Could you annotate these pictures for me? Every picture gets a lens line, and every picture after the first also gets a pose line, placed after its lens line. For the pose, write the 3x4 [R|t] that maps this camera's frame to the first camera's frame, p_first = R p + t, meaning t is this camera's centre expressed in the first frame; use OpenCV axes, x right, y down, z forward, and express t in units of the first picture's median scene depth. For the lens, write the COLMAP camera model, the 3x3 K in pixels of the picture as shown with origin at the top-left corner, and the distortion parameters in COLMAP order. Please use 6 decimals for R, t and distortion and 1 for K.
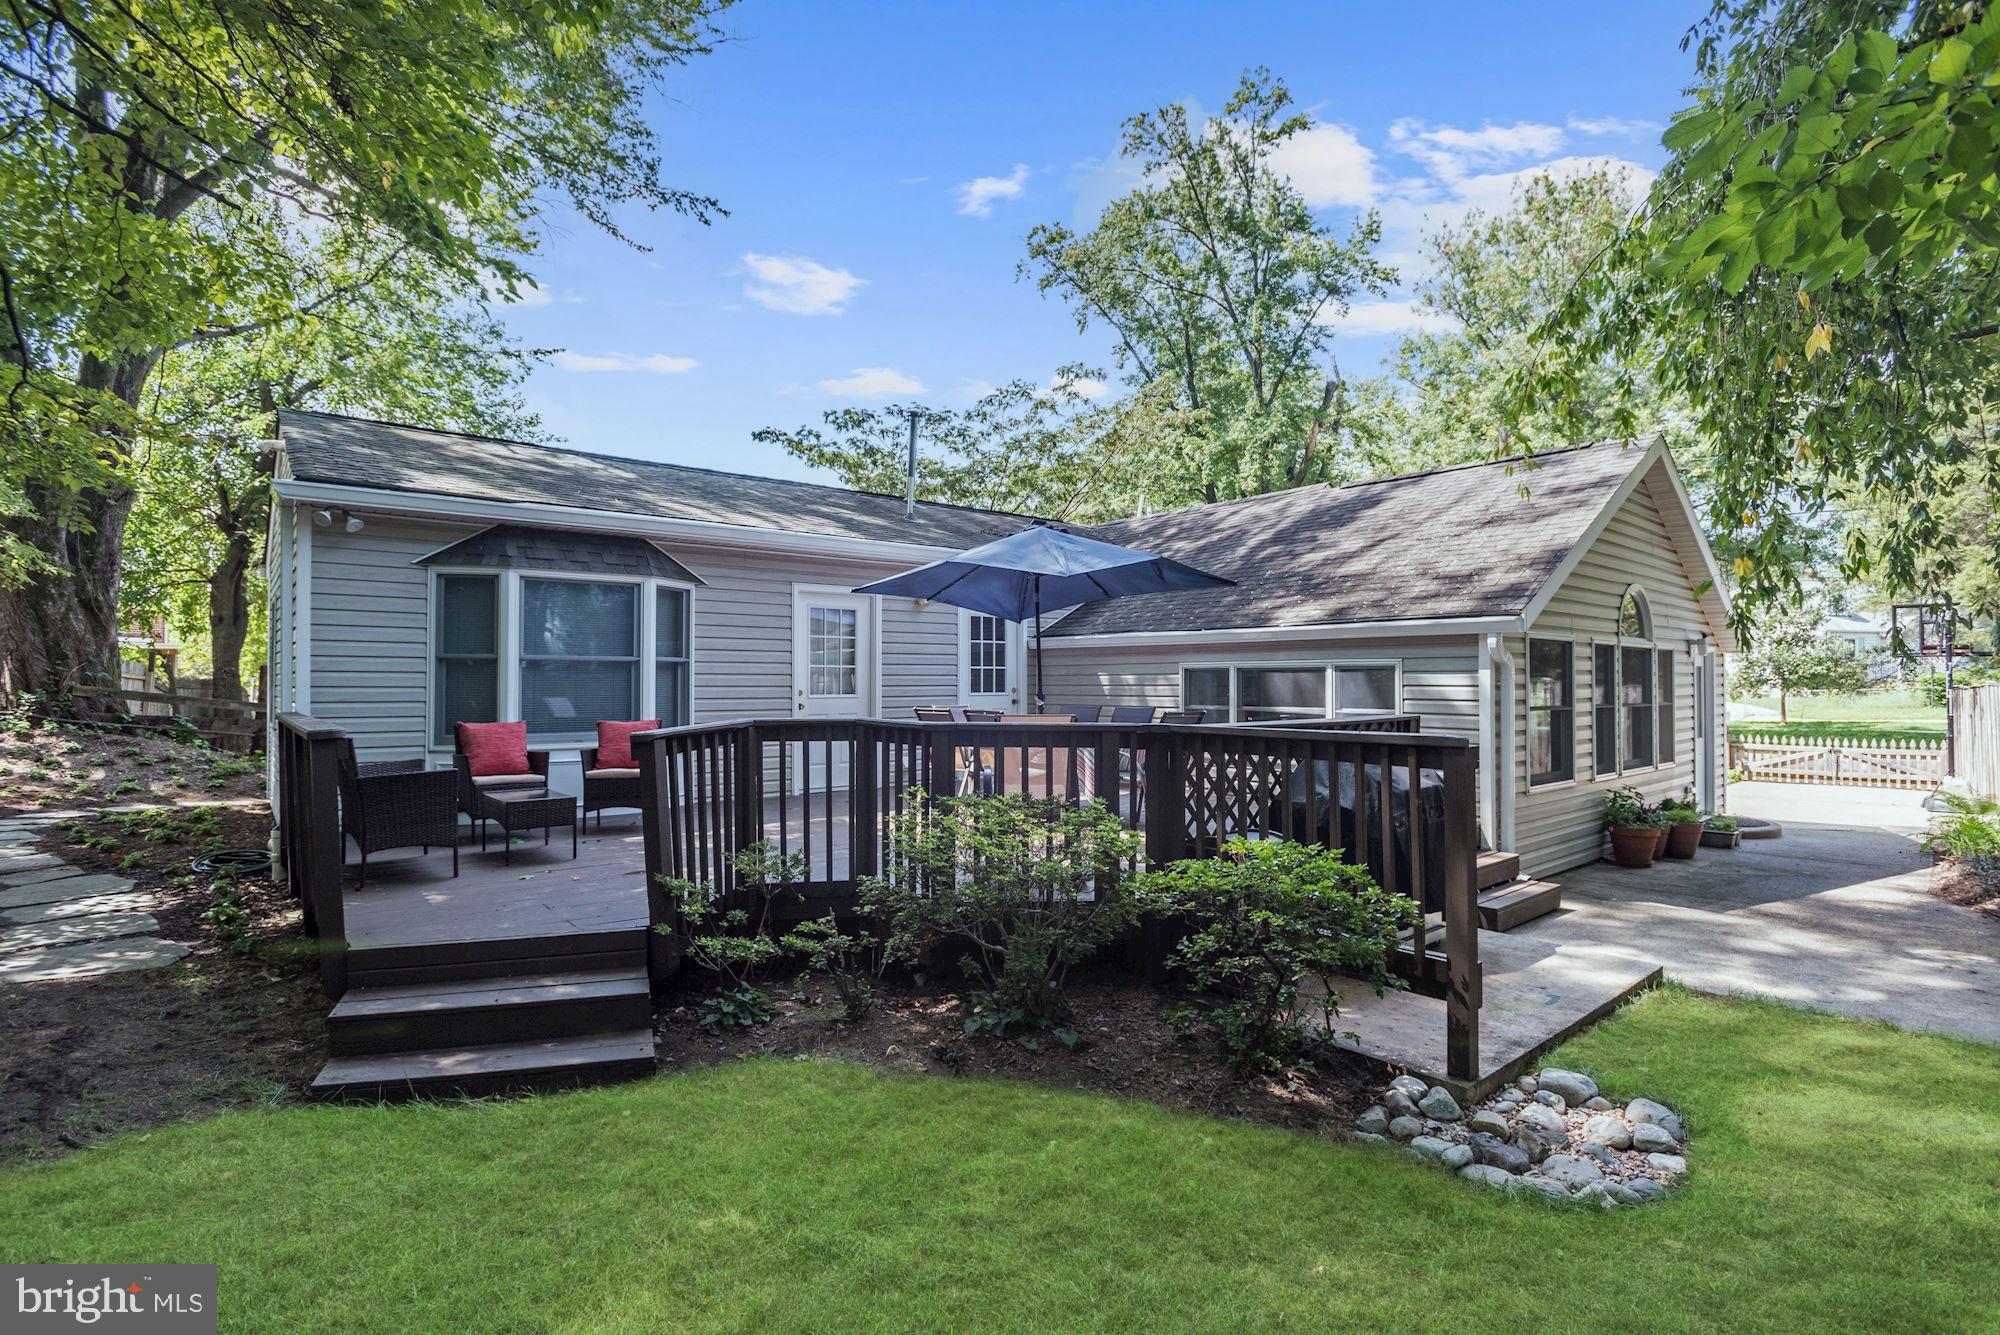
lens RADIAL K [[951.8, 0, 1000.0], [0, 951.8, 667.5], [0, 0, 1]] dist [-0.027402, -0.000008]
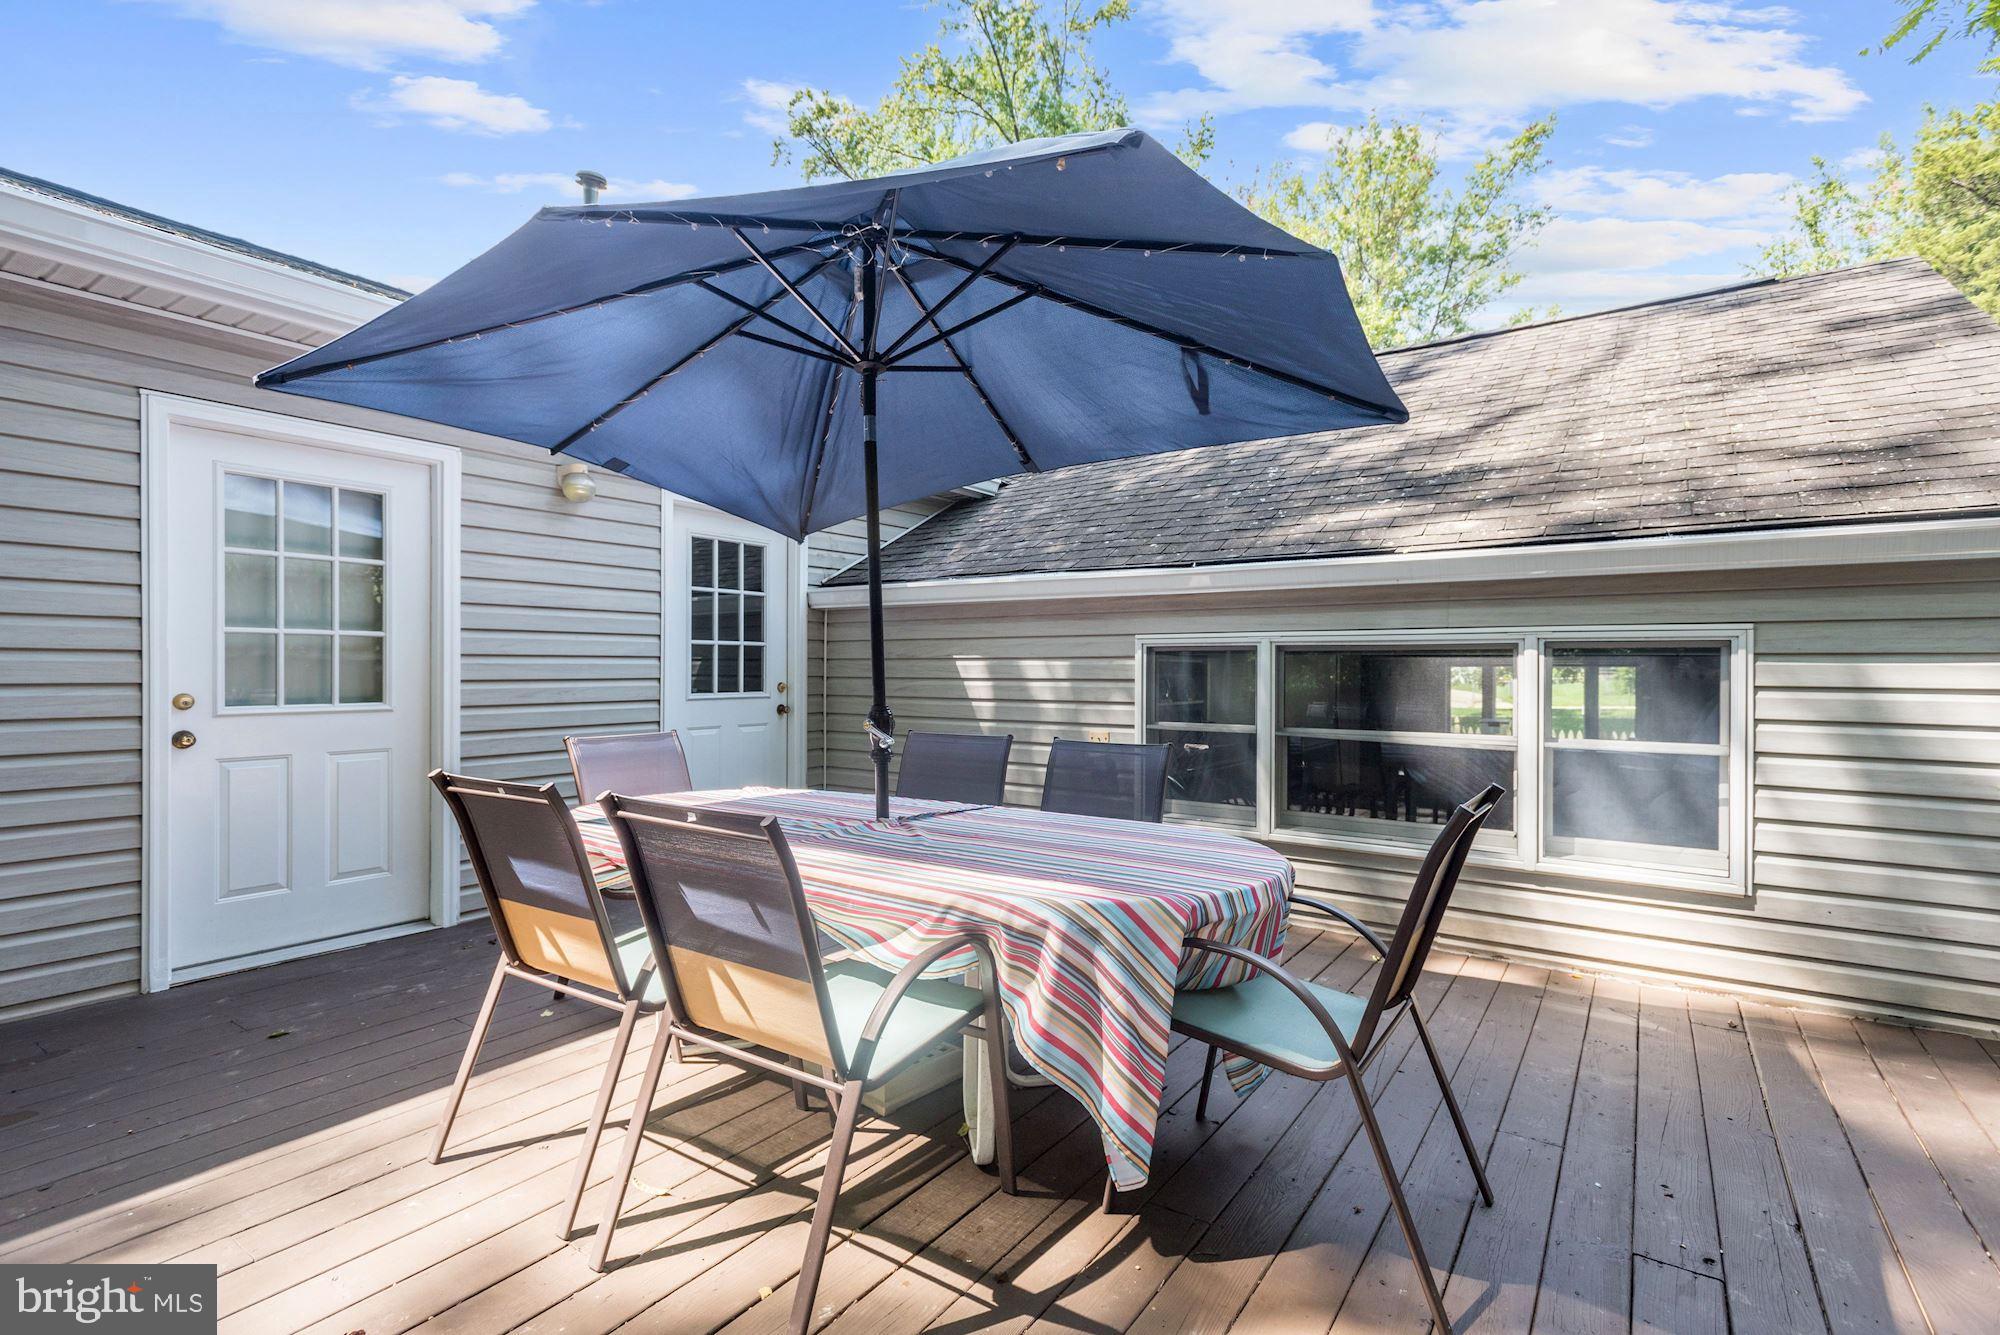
lens RADIAL K [[926.5, 0, 1000.0], [0, 926.5, 667.5], [0, 0, 1]] dist [0.012527, 0.000308]
pose [[0.965629, 0.004163, 0.259891, -0.001443], [-0.007991, 0.999875, 0.013674, 0.005168], [-0.259801, -0.015281, 0.965541, 0.496395]]
